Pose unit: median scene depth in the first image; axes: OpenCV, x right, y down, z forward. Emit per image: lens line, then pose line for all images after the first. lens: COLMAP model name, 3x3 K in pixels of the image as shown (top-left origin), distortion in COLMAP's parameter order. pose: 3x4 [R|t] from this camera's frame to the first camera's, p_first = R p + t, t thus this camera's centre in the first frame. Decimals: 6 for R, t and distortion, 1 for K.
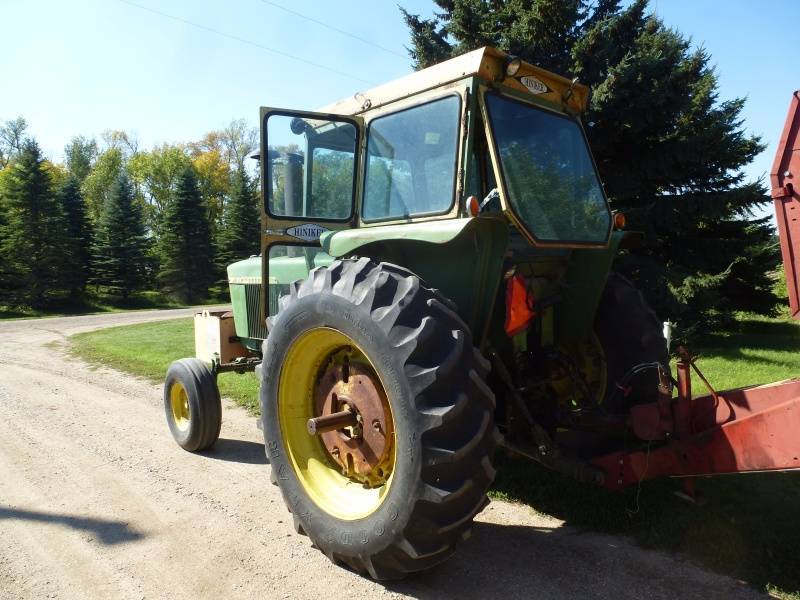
lens RADIAL K [[574.4, 0, 400.0], [0, 574.4, 300.0], [0, 0, 1]] dist [-0.038206, 0.008976]
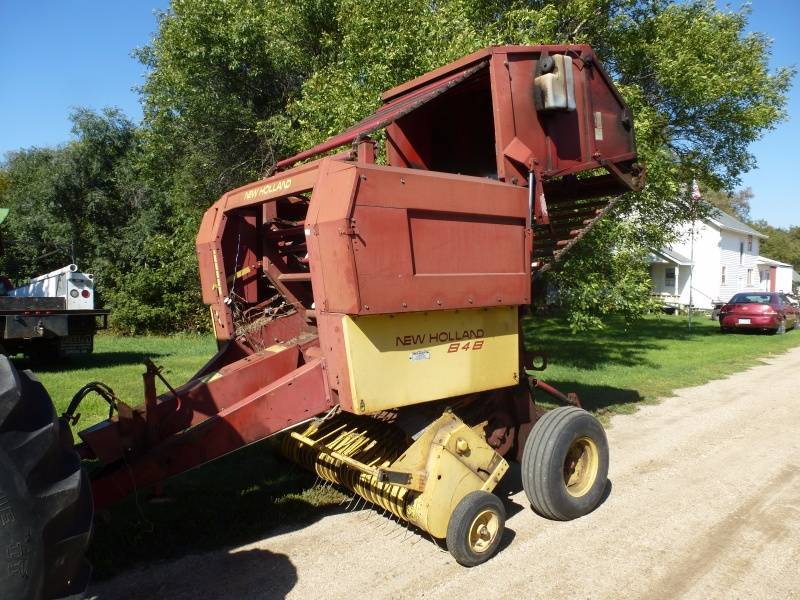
lens RADIAL K [[574.4, 0, 400.0], [0, 574.4, 300.0], [0, 0, 1]] dist [-0.038206, 0.008976]
pose [[0.089178, -0.025099, 0.995699, -0.588610], [0.062527, 0.997852, 0.019553, -0.020340], [-0.994051, 0.060515, 0.090556, 0.515971]]
